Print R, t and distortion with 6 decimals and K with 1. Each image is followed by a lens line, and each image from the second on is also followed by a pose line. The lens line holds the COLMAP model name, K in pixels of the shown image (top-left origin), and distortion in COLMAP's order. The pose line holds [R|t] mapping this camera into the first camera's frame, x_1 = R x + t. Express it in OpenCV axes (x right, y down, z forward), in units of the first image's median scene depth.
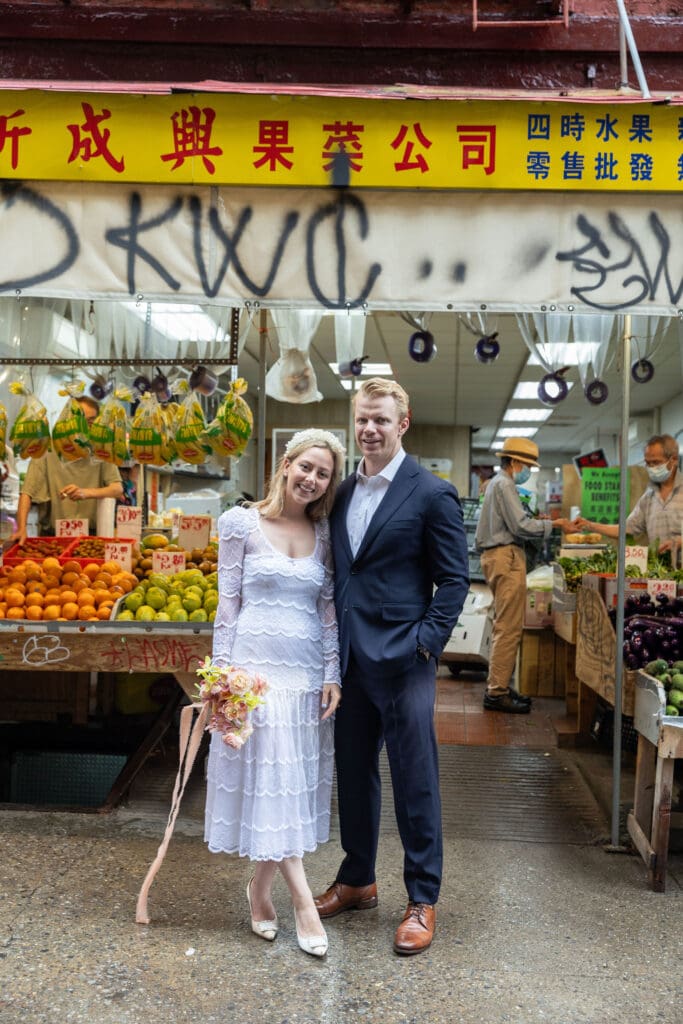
lens RADIAL K [[660.4, 0, 309.9], [0, 660.4, 507.4], [0, 0, 1]] dist [-0.001569, 0.000131]
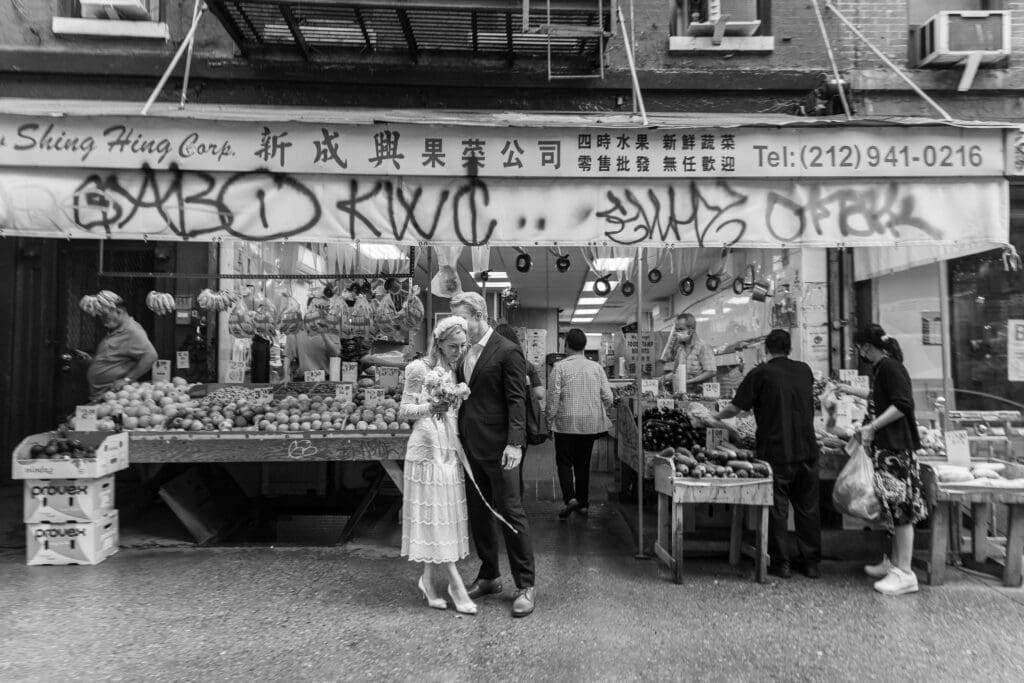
lens RADIAL K [[629.3, 0, 484.9], [0, 629.3, 353.7], [0, 0, 1]] dist [0.017988, -0.001751]
pose [[0.998958, -0.019274, 0.041363, 0.000917], [0.019939, 0.999678, -0.015727, 0.009061], [-0.041046, 0.016535, 0.999020, -0.621411]]
